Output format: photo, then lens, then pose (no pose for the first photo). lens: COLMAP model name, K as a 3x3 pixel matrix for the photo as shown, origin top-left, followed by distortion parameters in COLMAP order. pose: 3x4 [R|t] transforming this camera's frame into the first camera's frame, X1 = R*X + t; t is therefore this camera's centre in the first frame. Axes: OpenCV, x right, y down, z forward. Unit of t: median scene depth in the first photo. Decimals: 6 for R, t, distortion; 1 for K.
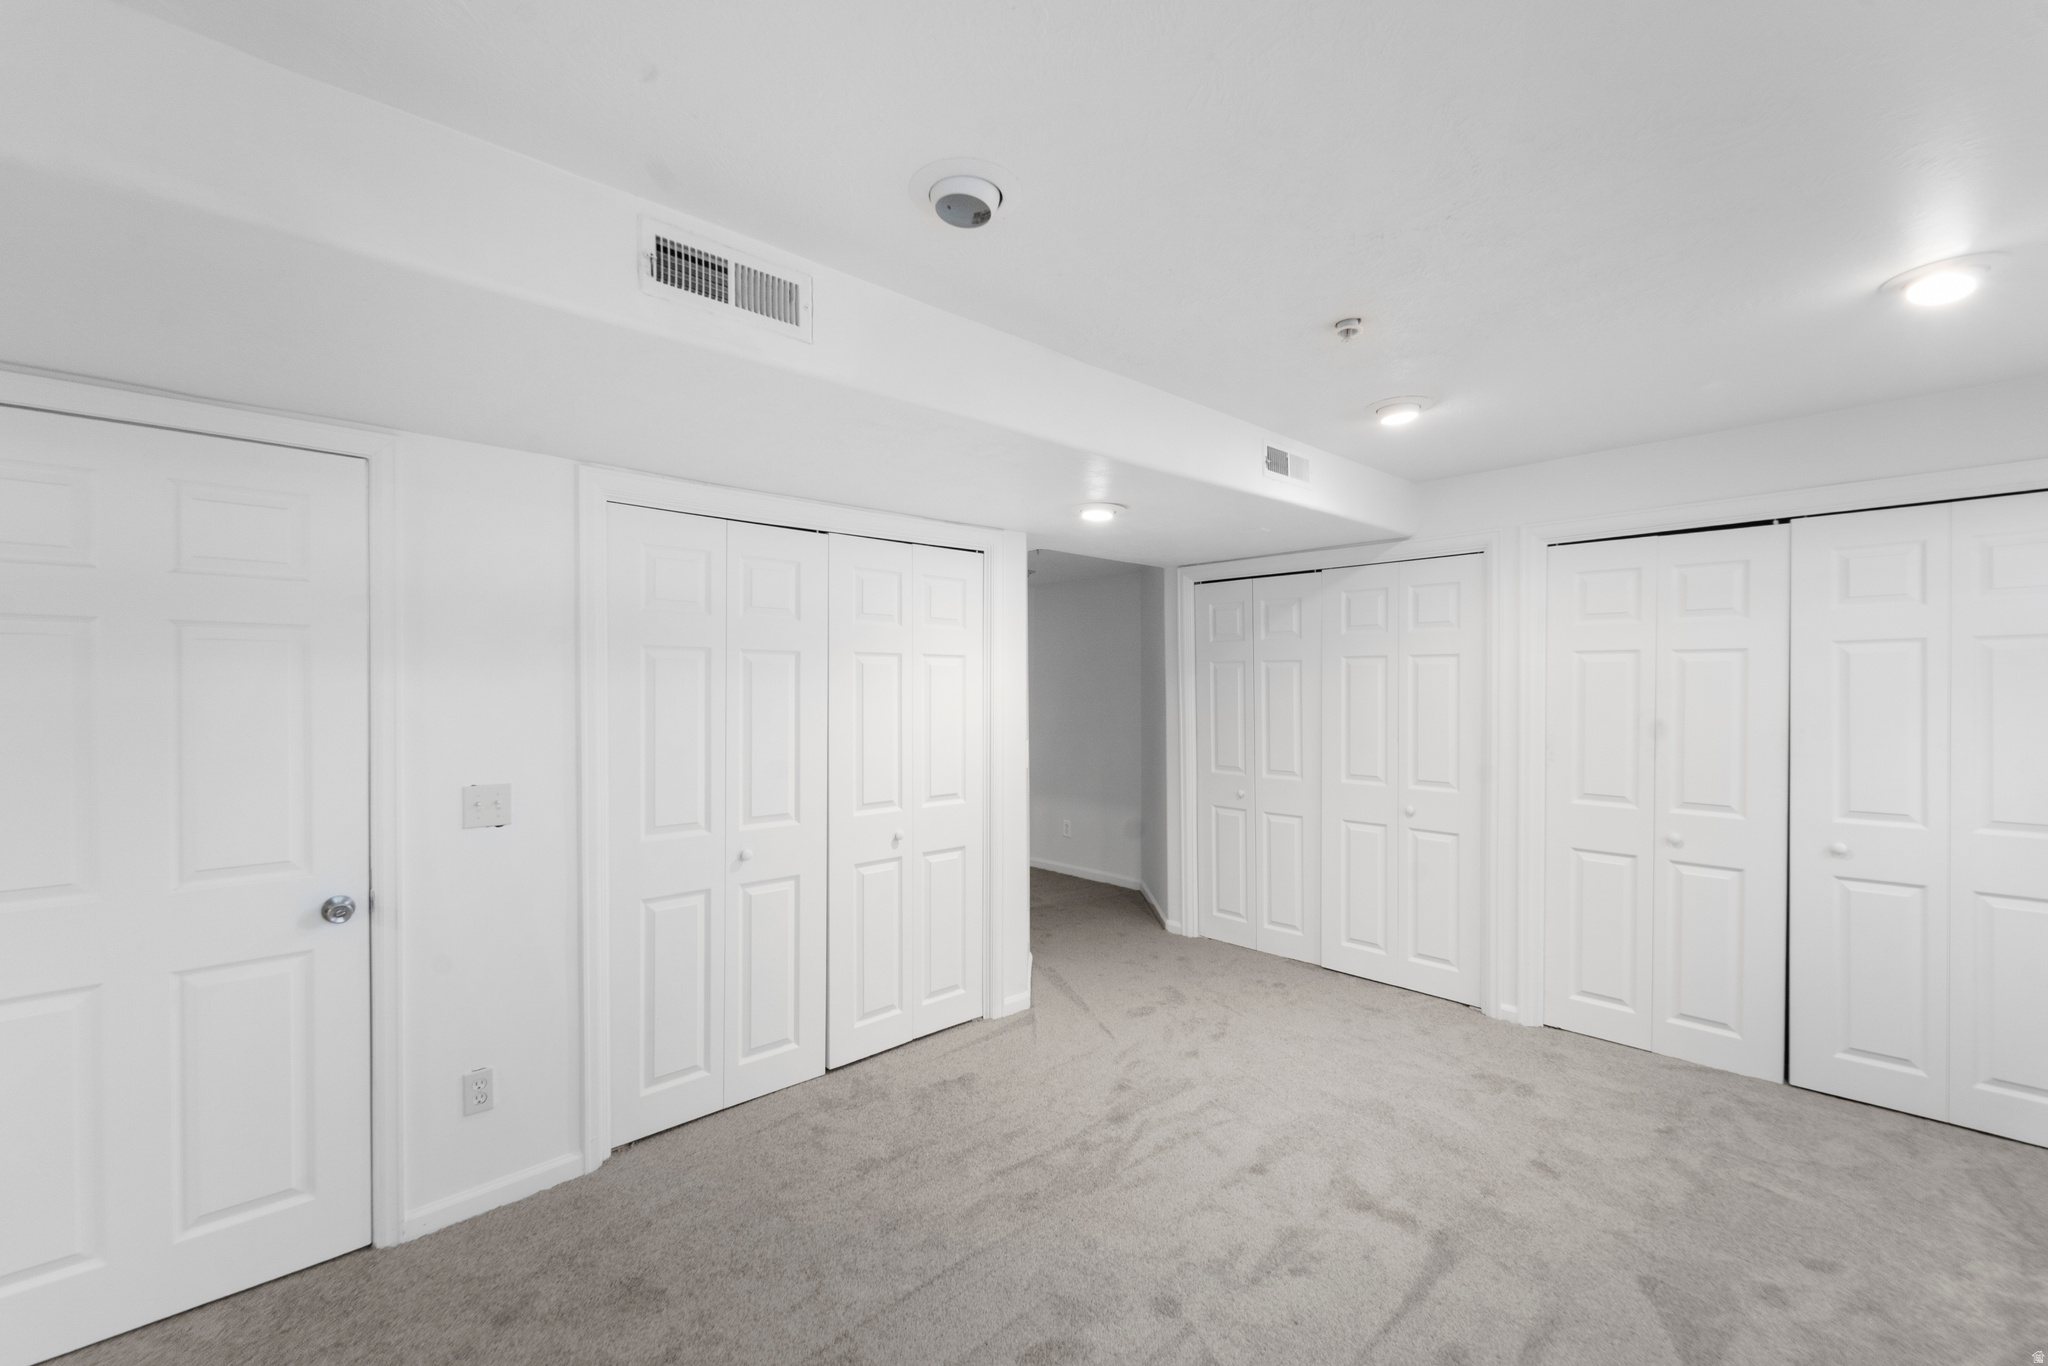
lens RADIAL K [[853.6, 0, 1035.7], [0, 853.6, 701.3], [0, 0, 1]] dist [0.002174, -0.002465]
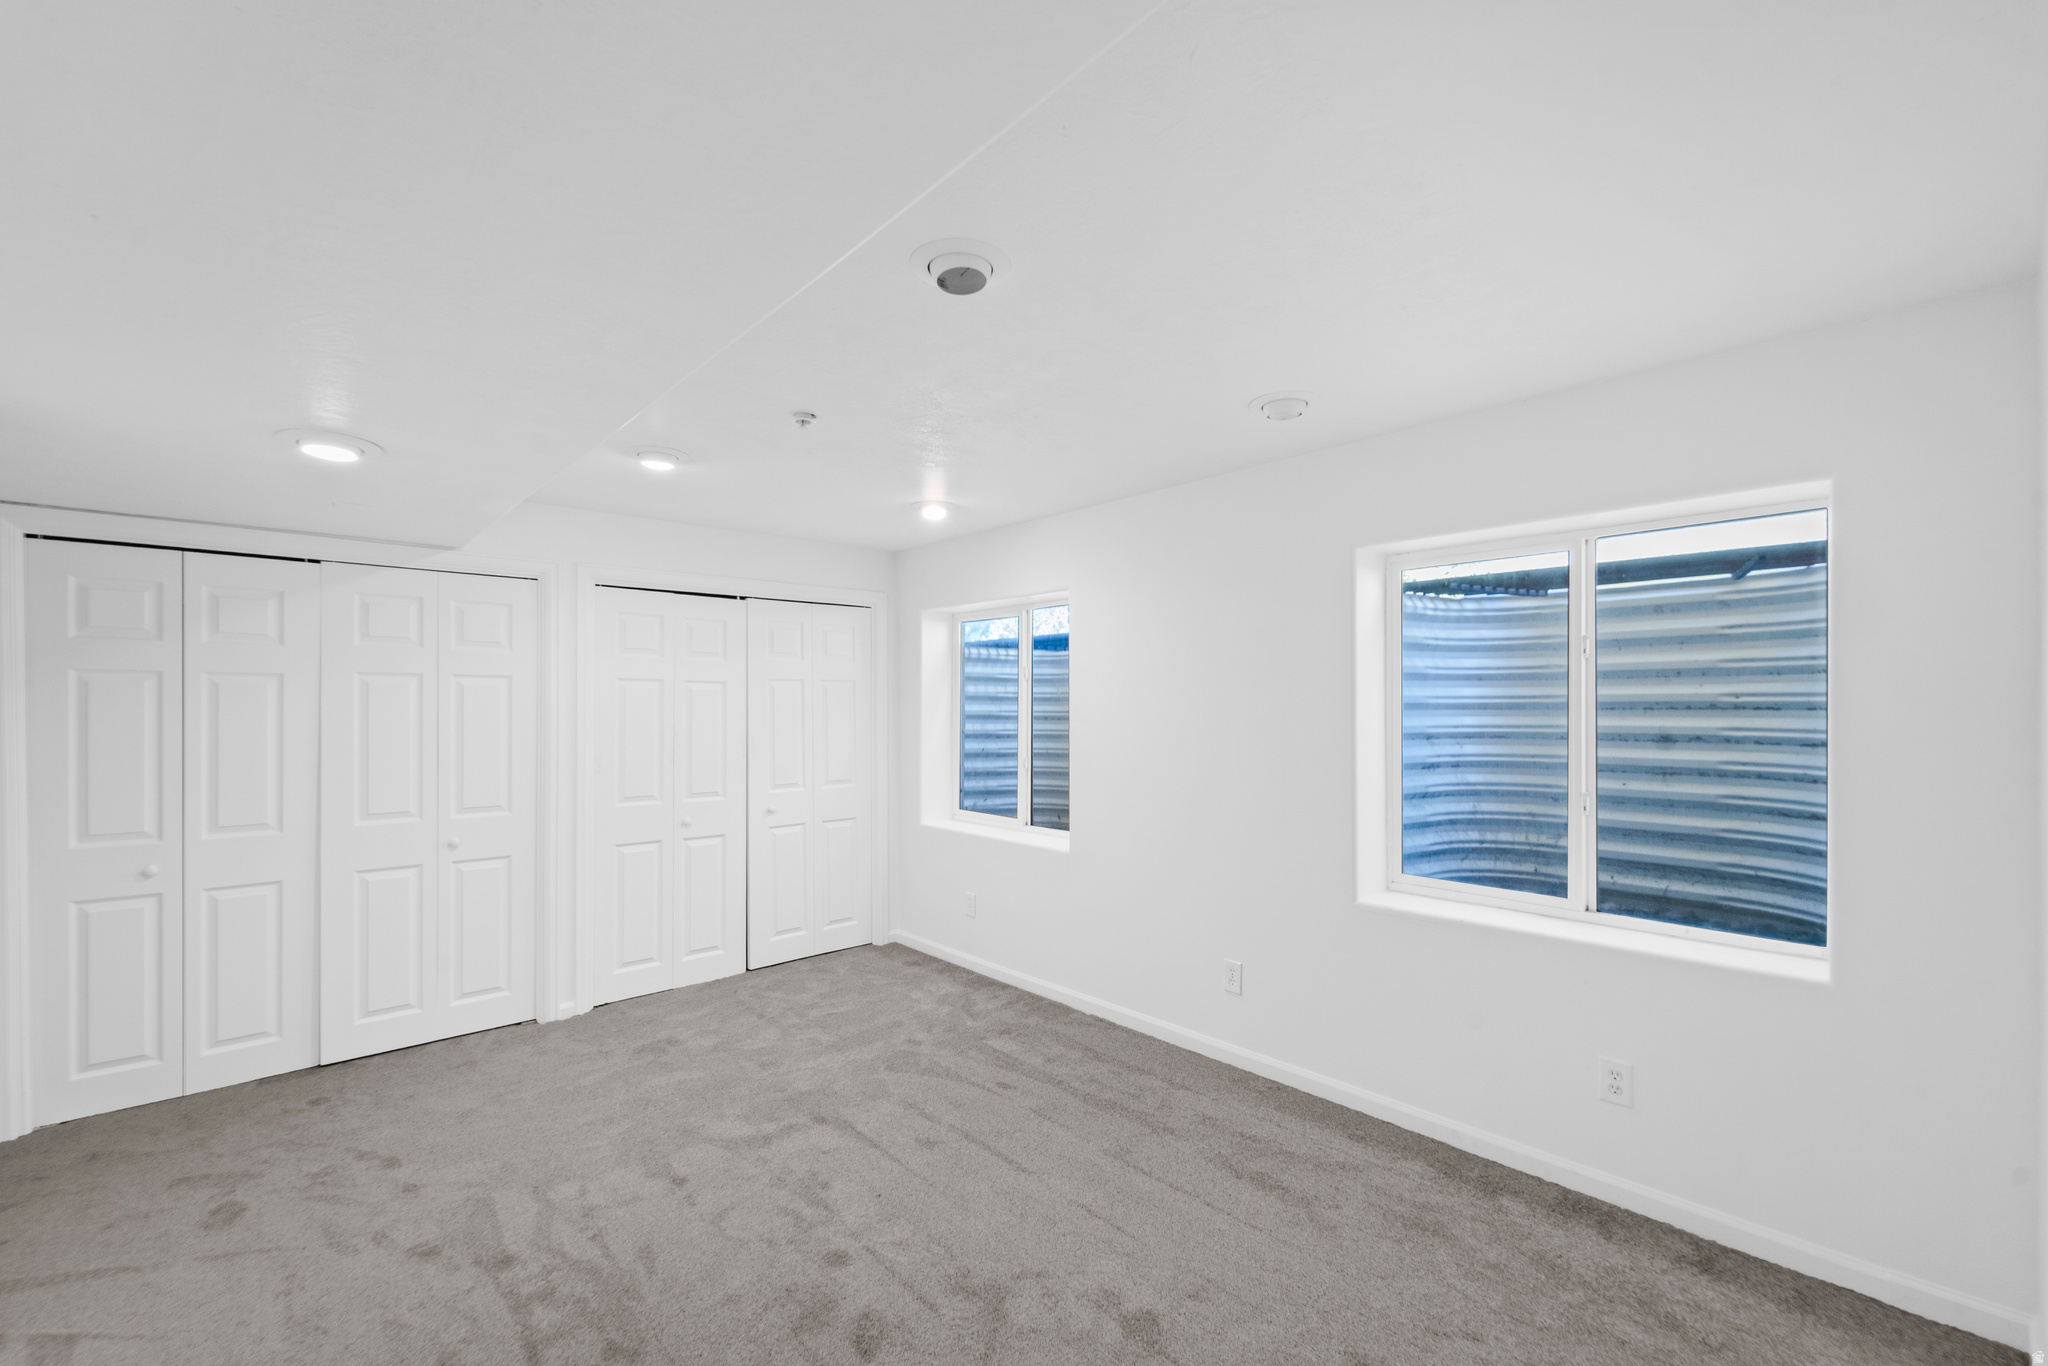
lens RADIAL K [[848.4, 0, 1039.0], [0, 848.4, 708.7], [0, 0, 1]] dist [-0.001519, -0.001007]
pose [[0.015481, 0.000440, 0.999880, -0.589310], [0.022638, 0.999743, -0.000790, -0.002260], [-0.999624, 0.022647, 0.015467, 0.435528]]
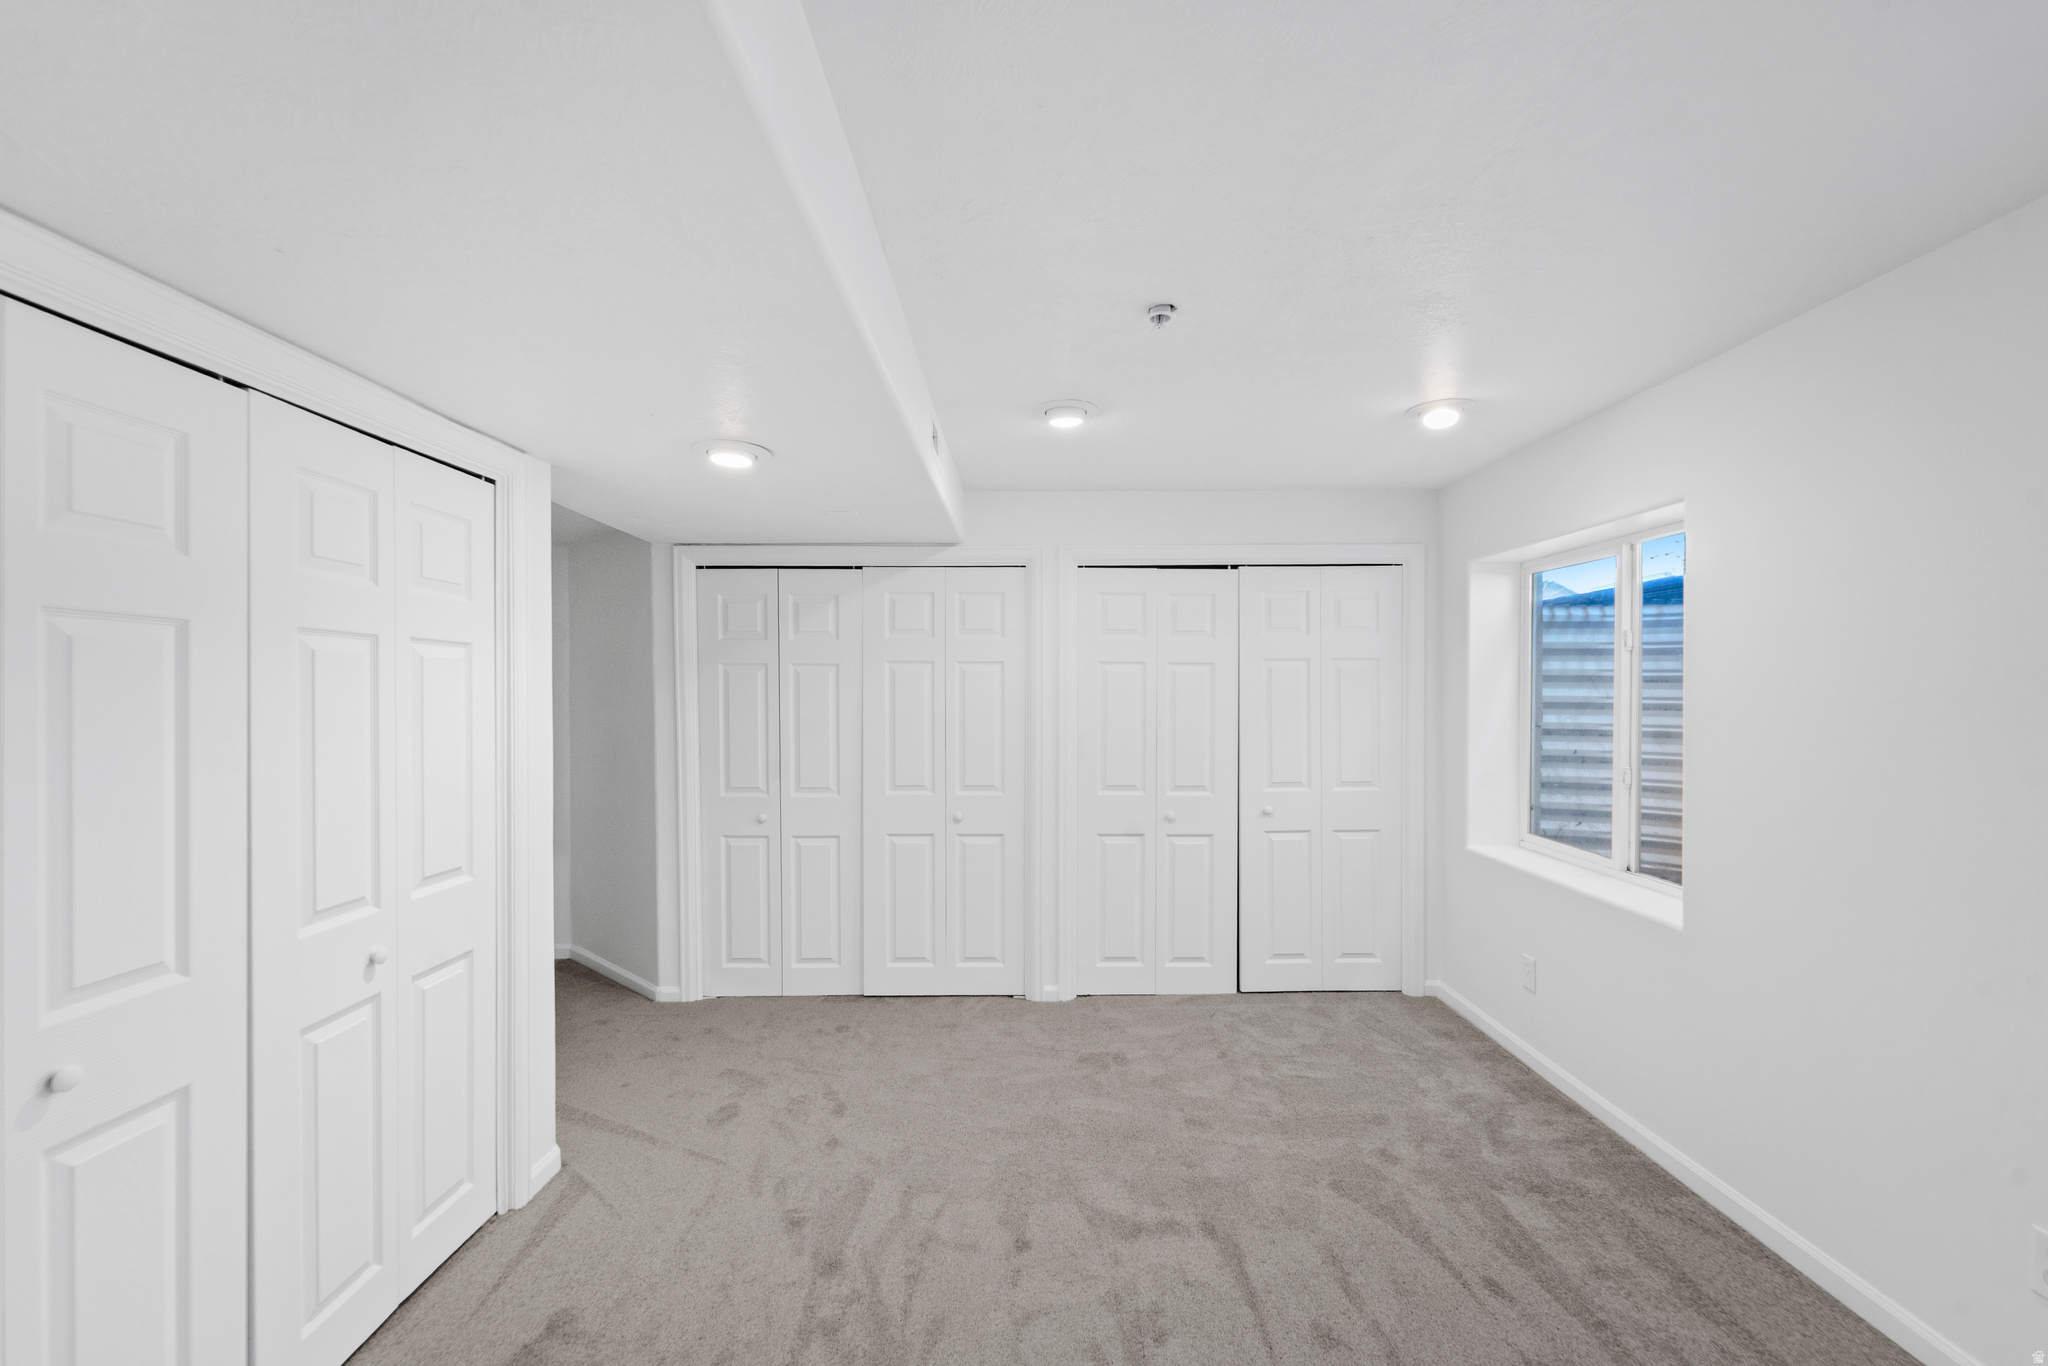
lens RADIAL K [[853.6, 0, 1035.7], [0, 853.6, 701.3], [0, 0, 1]] dist [0.002174, -0.002465]
pose [[0.682506, -0.007913, 0.730837, -0.288584], [0.015124, 0.999880, -0.003298, -0.003234], [-0.730723, 0.013305, 0.682544, 0.309518]]
